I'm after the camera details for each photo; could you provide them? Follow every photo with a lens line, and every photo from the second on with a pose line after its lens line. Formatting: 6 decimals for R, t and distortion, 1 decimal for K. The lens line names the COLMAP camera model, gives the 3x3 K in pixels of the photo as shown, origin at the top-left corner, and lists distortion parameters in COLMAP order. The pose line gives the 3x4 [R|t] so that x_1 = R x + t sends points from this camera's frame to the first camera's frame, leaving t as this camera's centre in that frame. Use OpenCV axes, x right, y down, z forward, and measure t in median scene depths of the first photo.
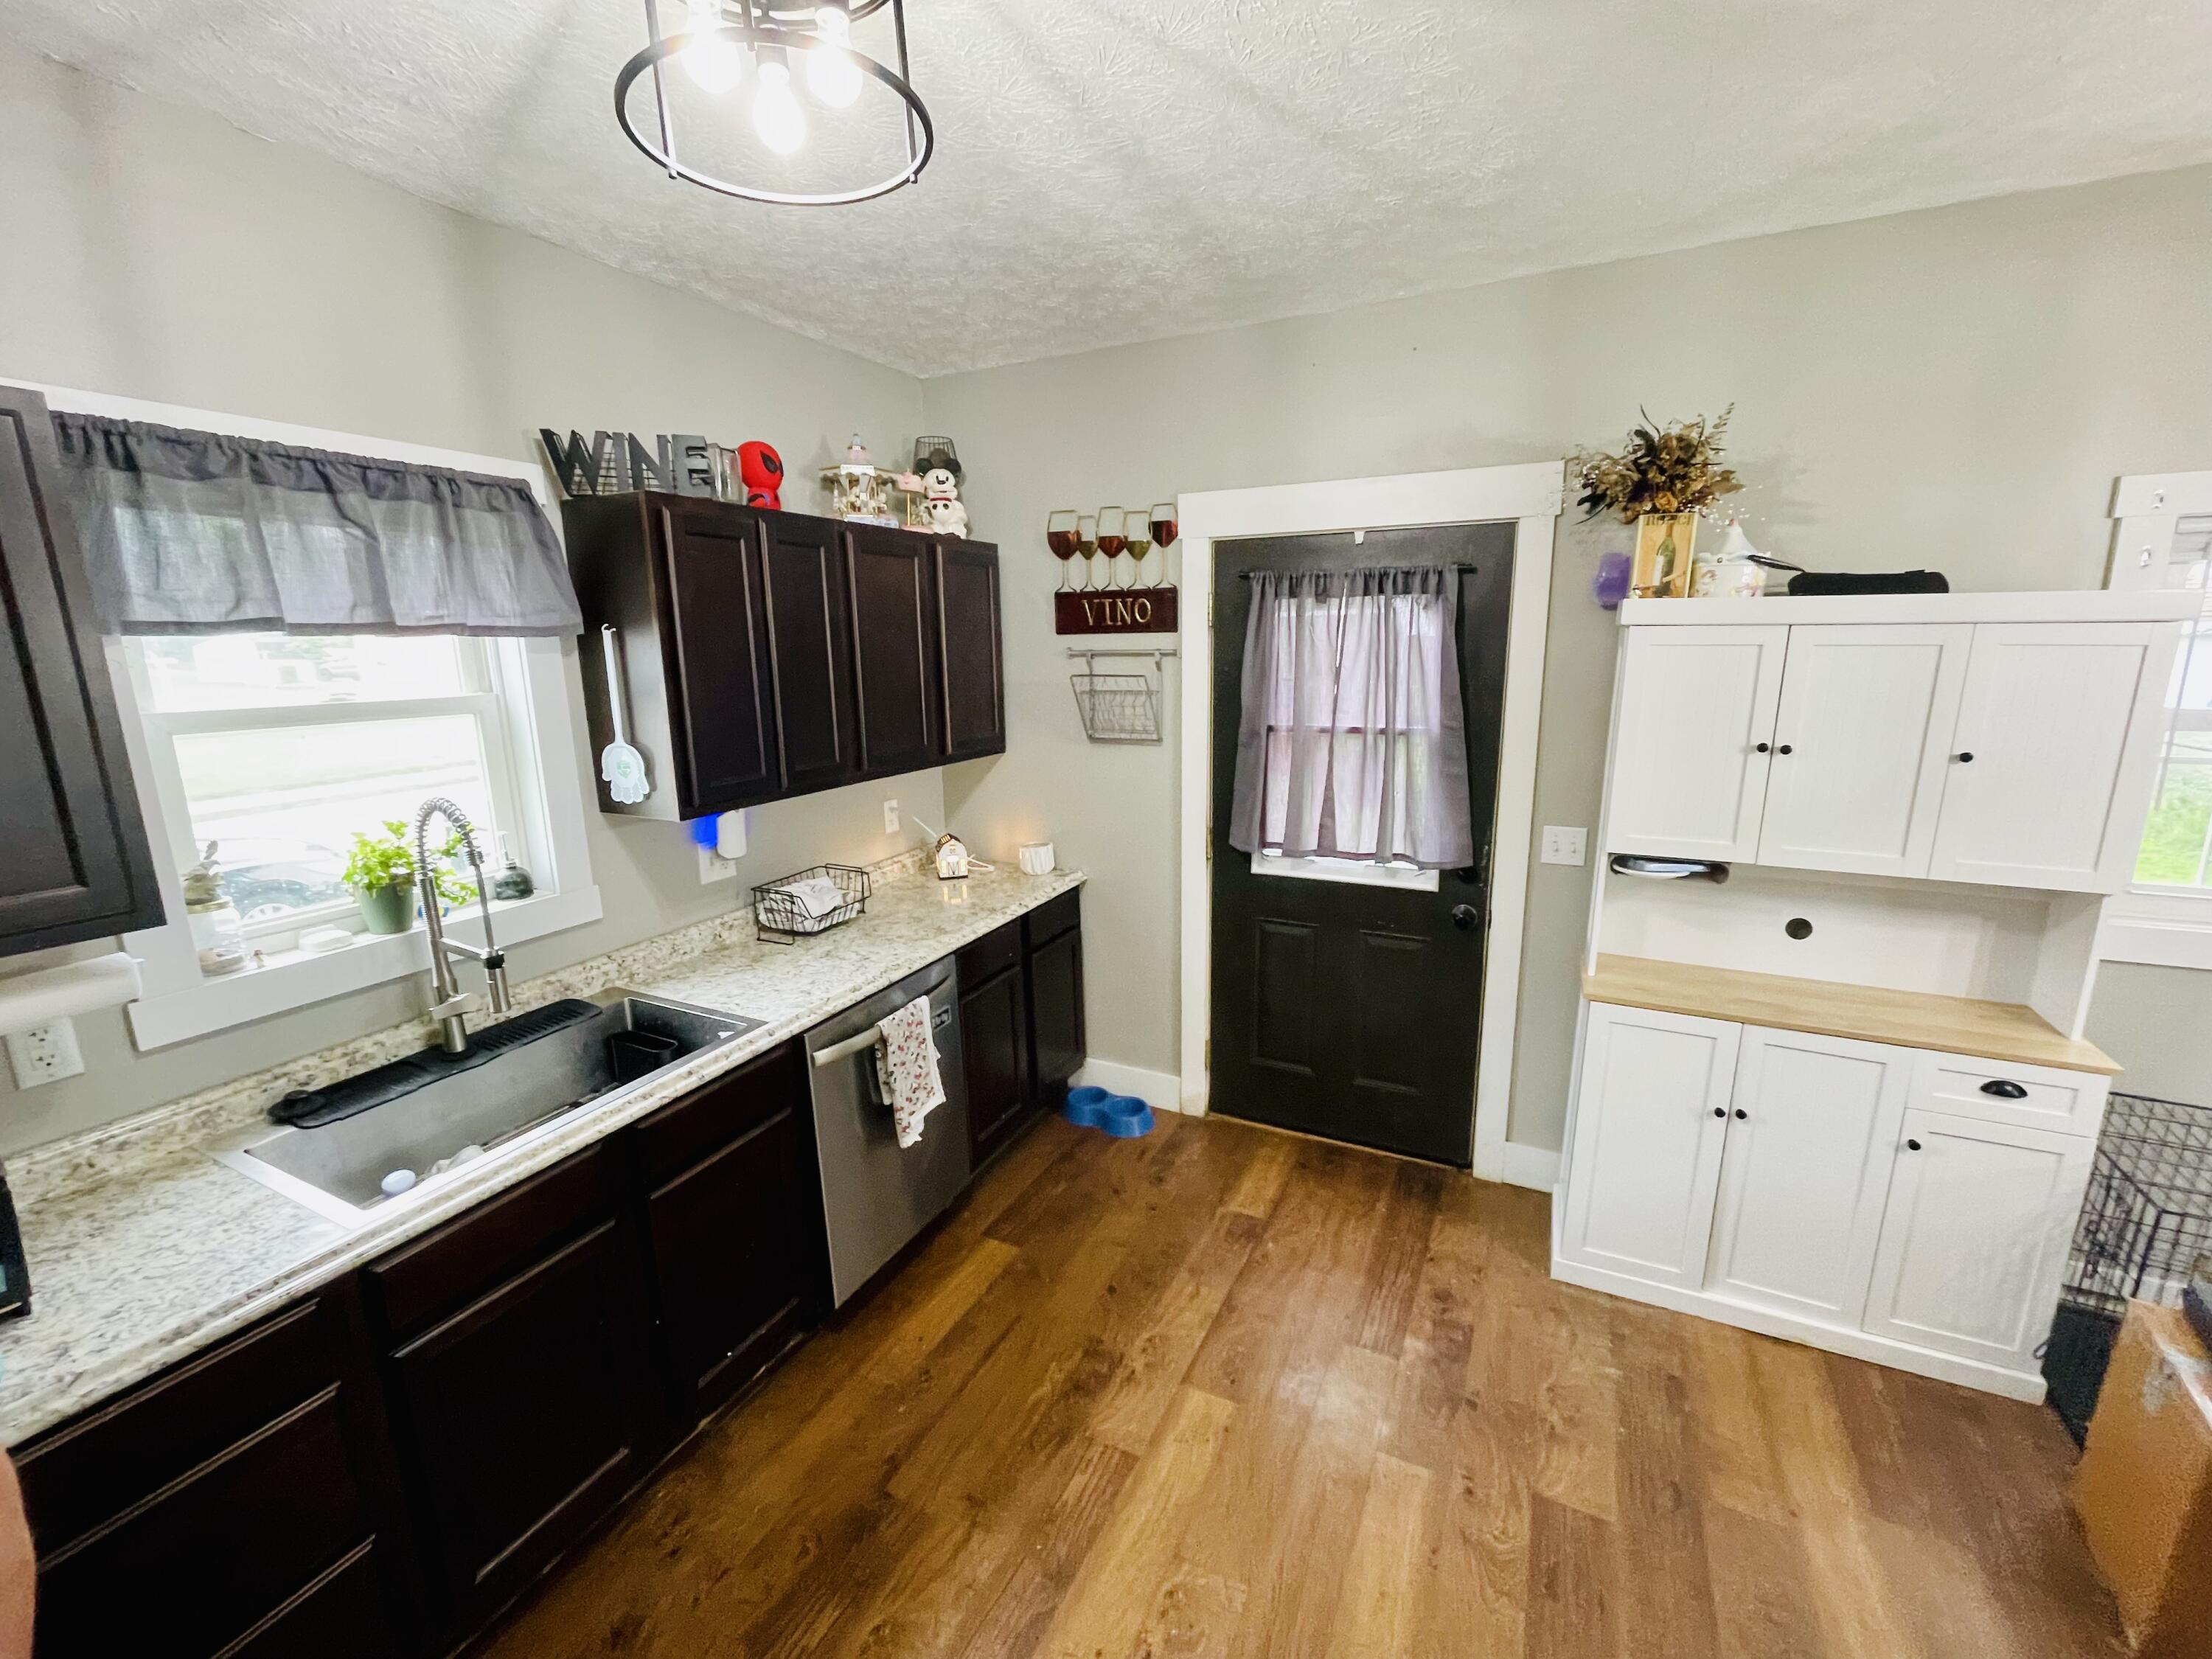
lens RADIAL K [[908.1, 0, 1106.0], [0, 908.1, 829.5], [0, 0, 1]] dist [-0.004009, -0.000281]
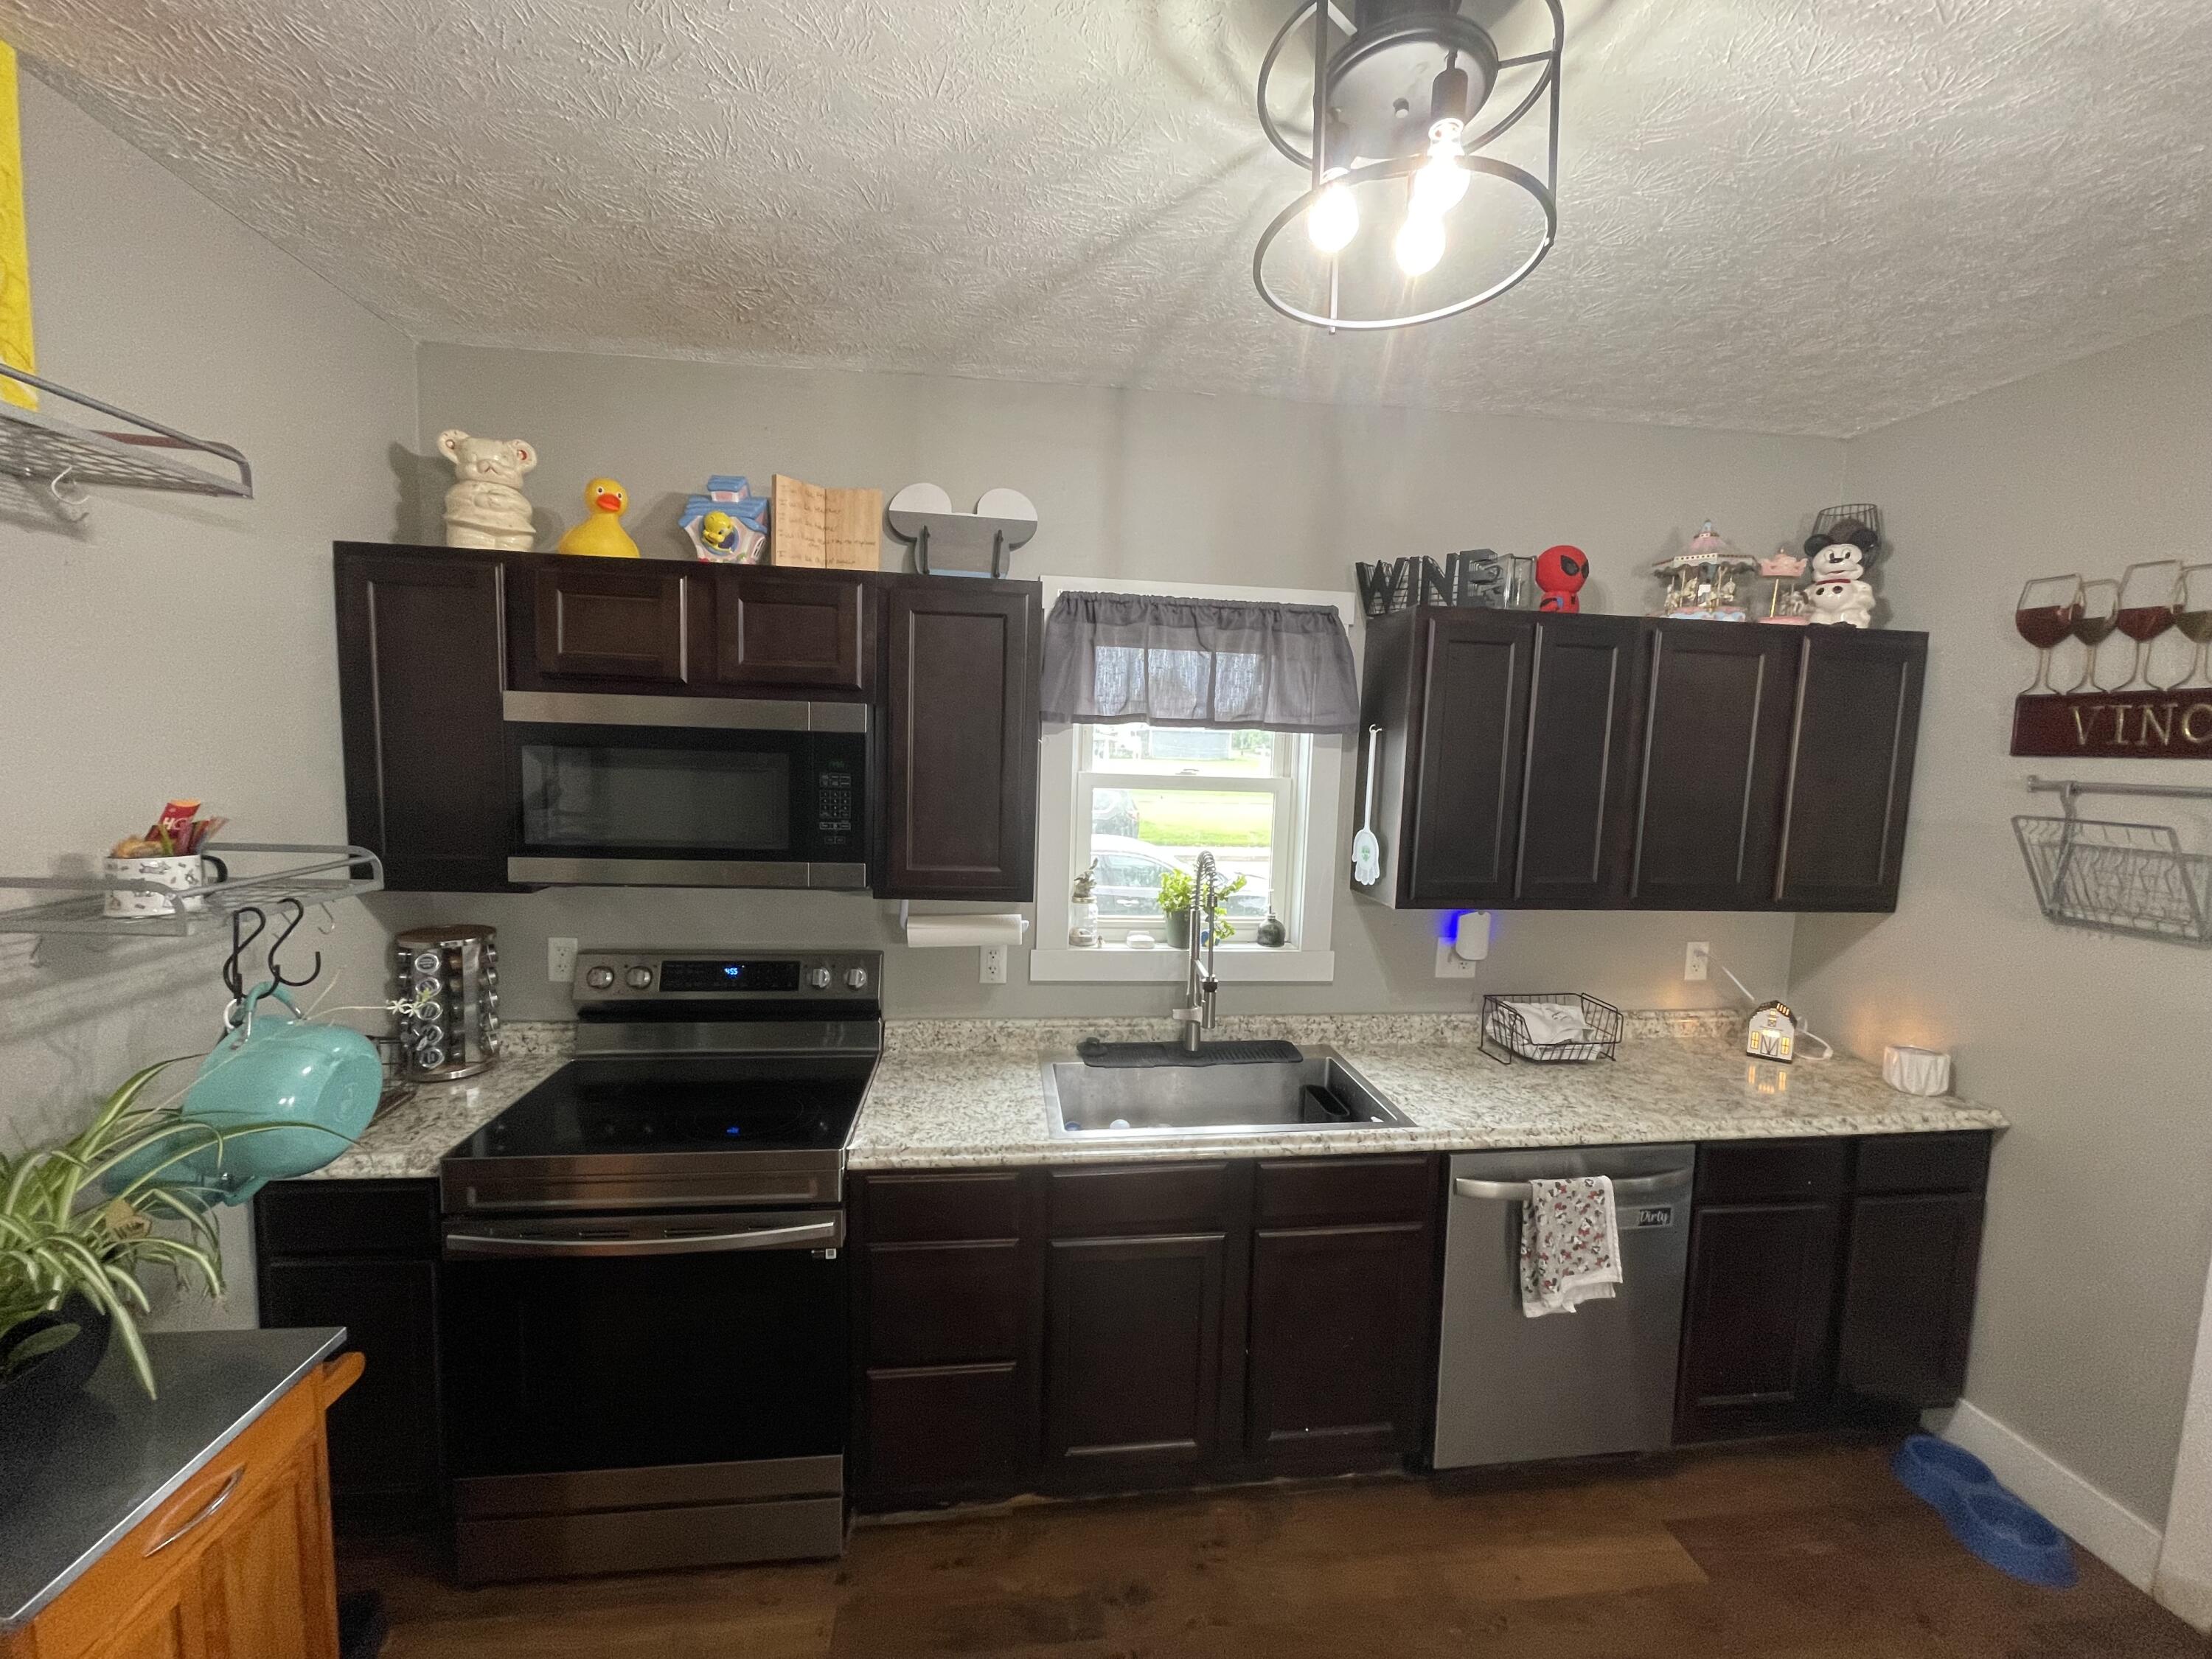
lens RADIAL K [[888.0, 0, 1106.0], [0, 888.0, 829.5], [0, 0, 1]] dist [-0.004528, -0.000321]
pose [[0.551317, 0.112932, -0.826617, 0.158147], [-0.208720, 0.977959, -0.005599, -0.019476], [0.807766, 0.175618, 0.562737, 0.111557]]
